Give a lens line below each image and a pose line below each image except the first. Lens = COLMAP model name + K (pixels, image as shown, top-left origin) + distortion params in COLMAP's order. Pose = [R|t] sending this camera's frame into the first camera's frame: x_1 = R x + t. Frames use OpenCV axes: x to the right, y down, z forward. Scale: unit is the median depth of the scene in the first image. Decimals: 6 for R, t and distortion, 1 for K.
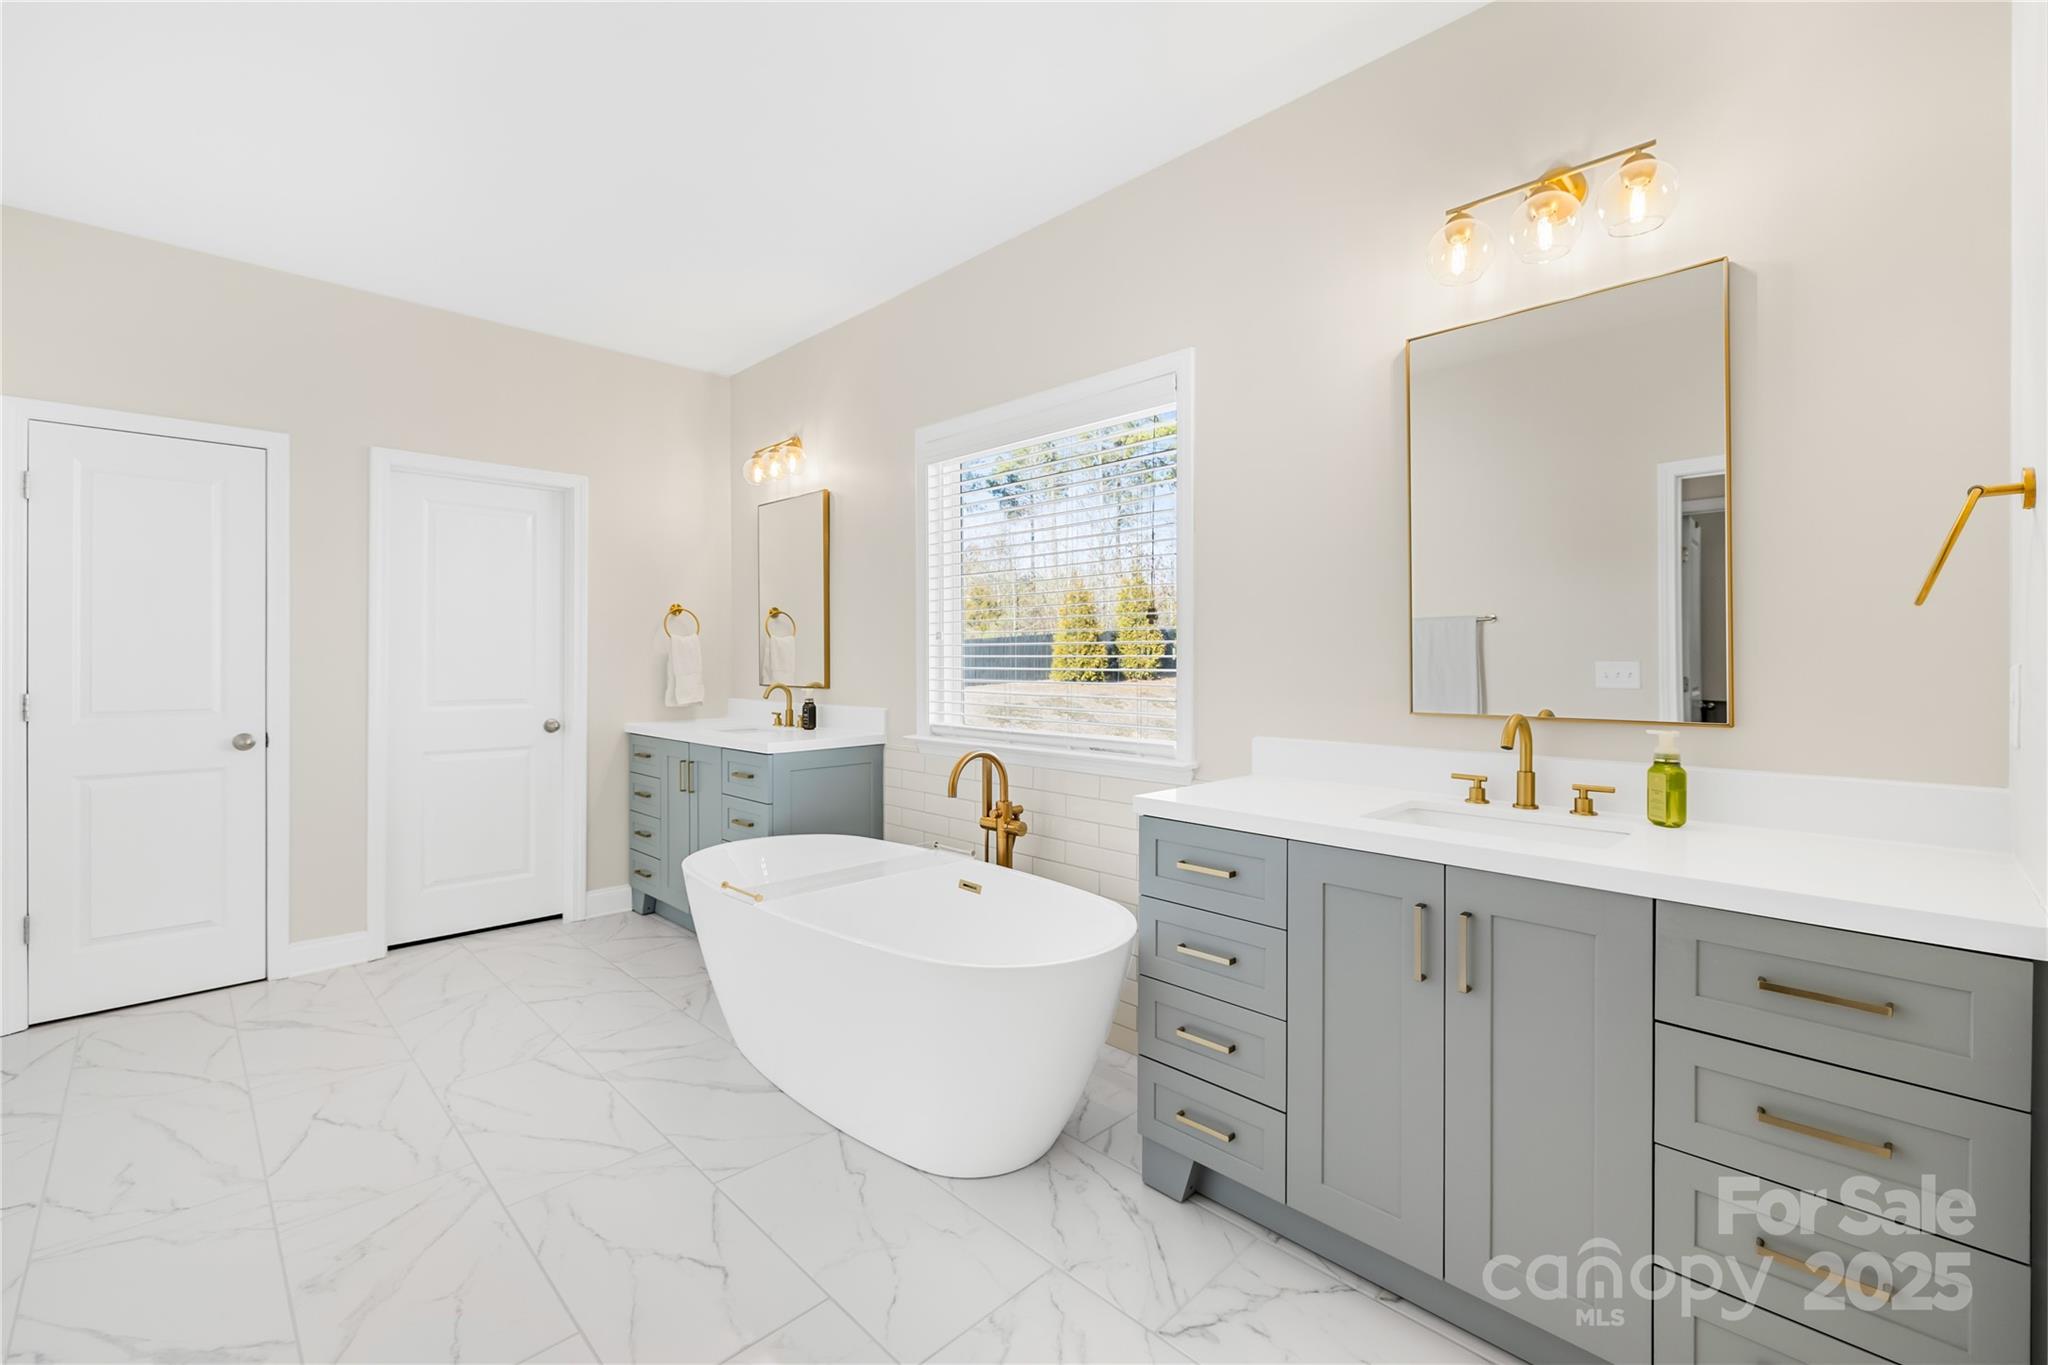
lens RADIAL K [[858.0, 0, 1024.7], [0, 858.0, 657.3], [0, 0, 1]] dist [-0.017175, -0.000151]
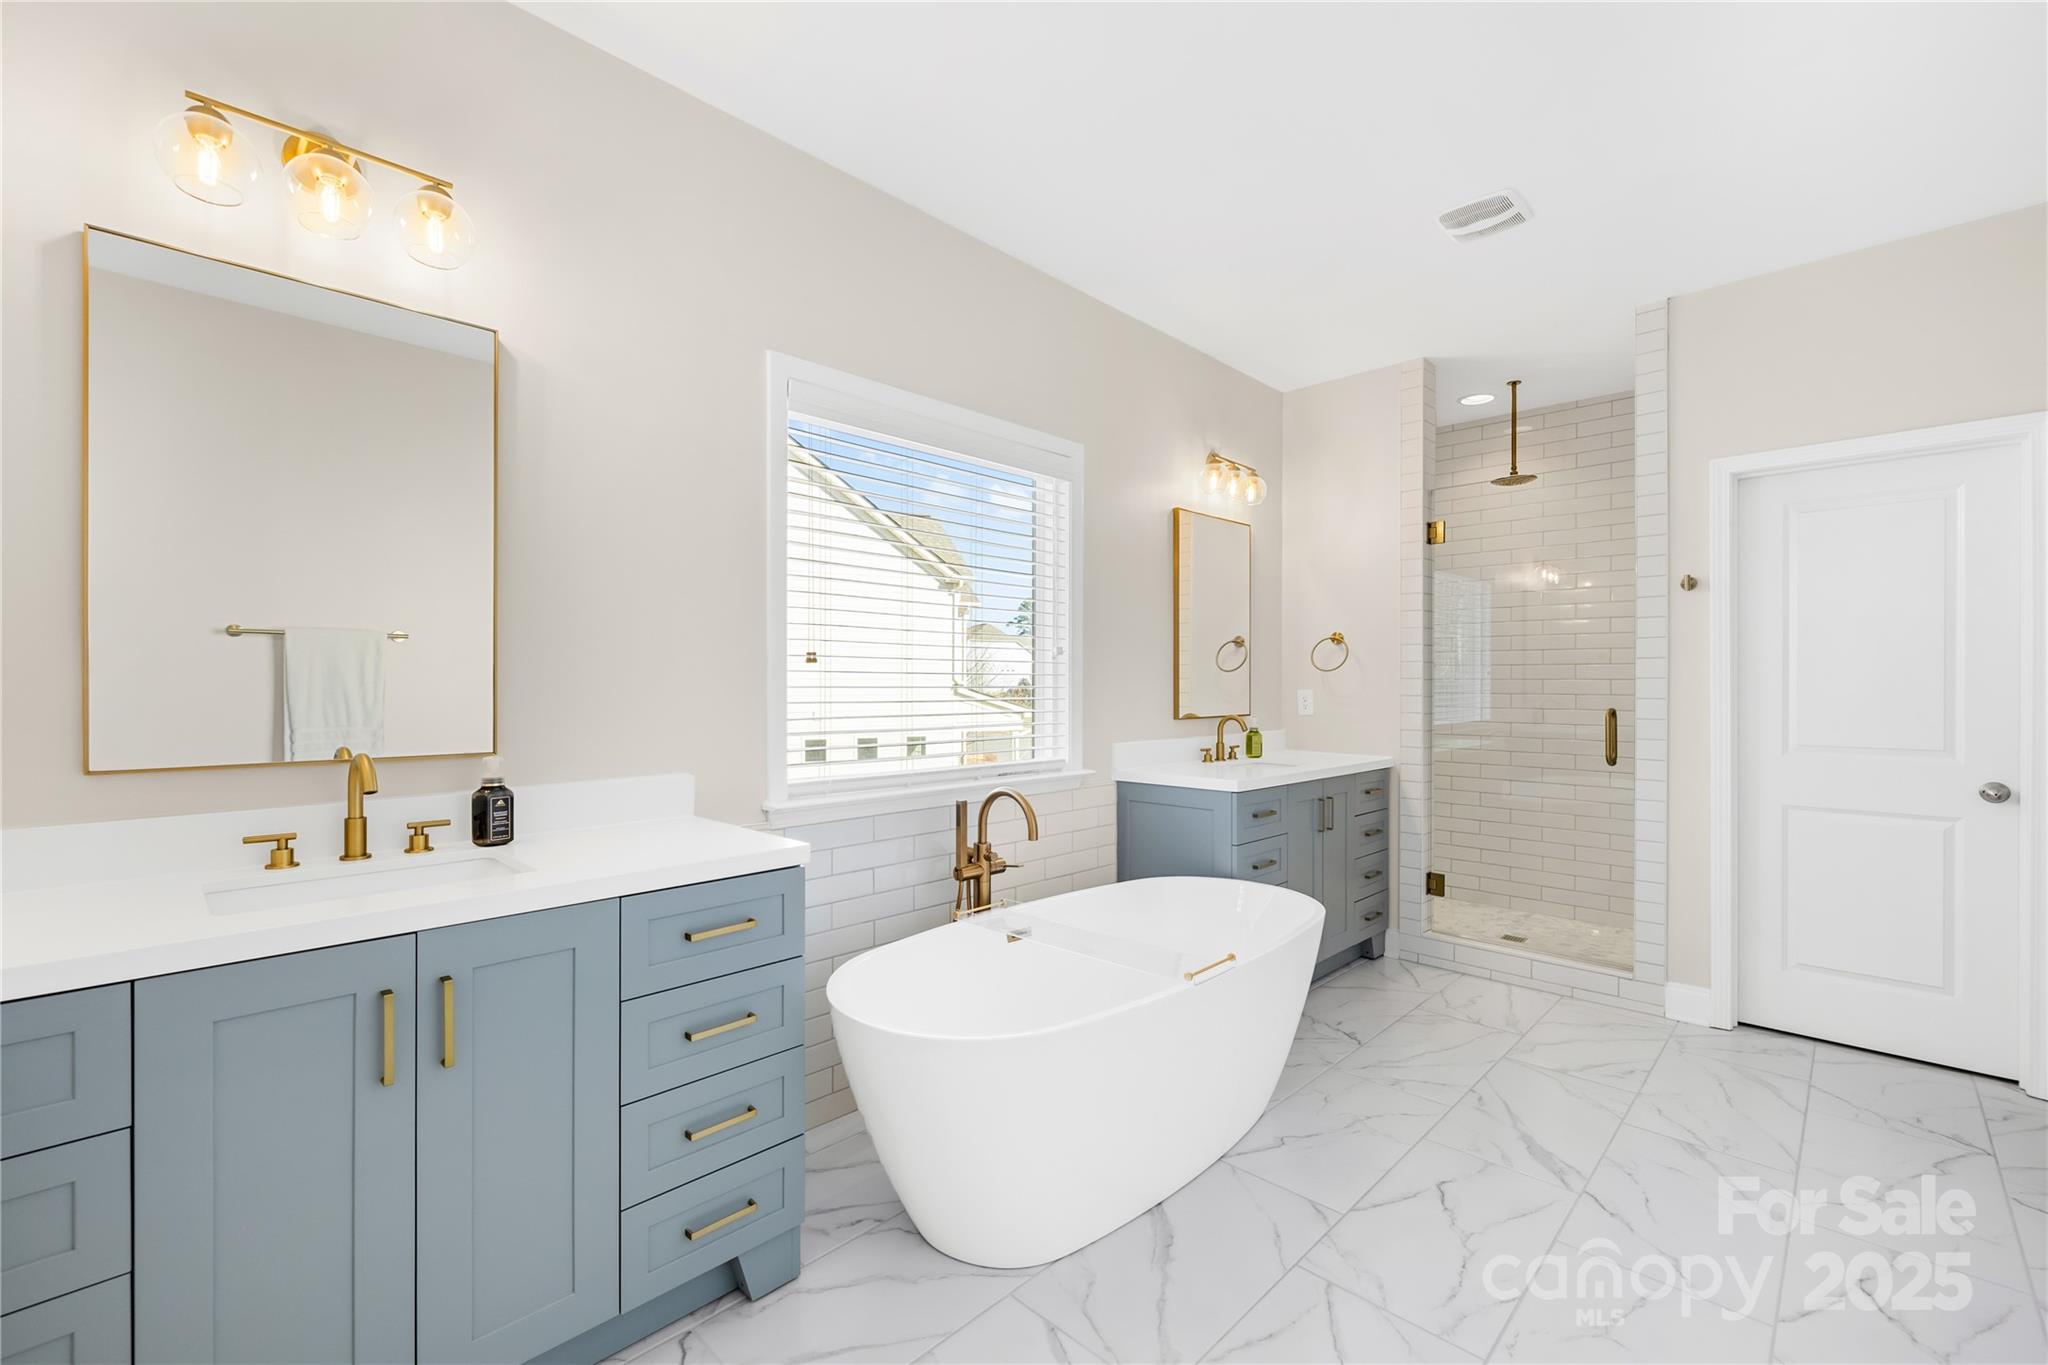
lens RADIAL K [[872.6, 0, 1024.0], [0, 872.6, 682.5], [0, 0, 1]] dist [-0.001406, -0.000343]
pose [[-0.022295, 0.006190, 0.999732, -0.358120], [0.000280, 0.999981, -0.006185, 0.000465], [-0.999751, 0.000142, -0.022297, 0.361744]]
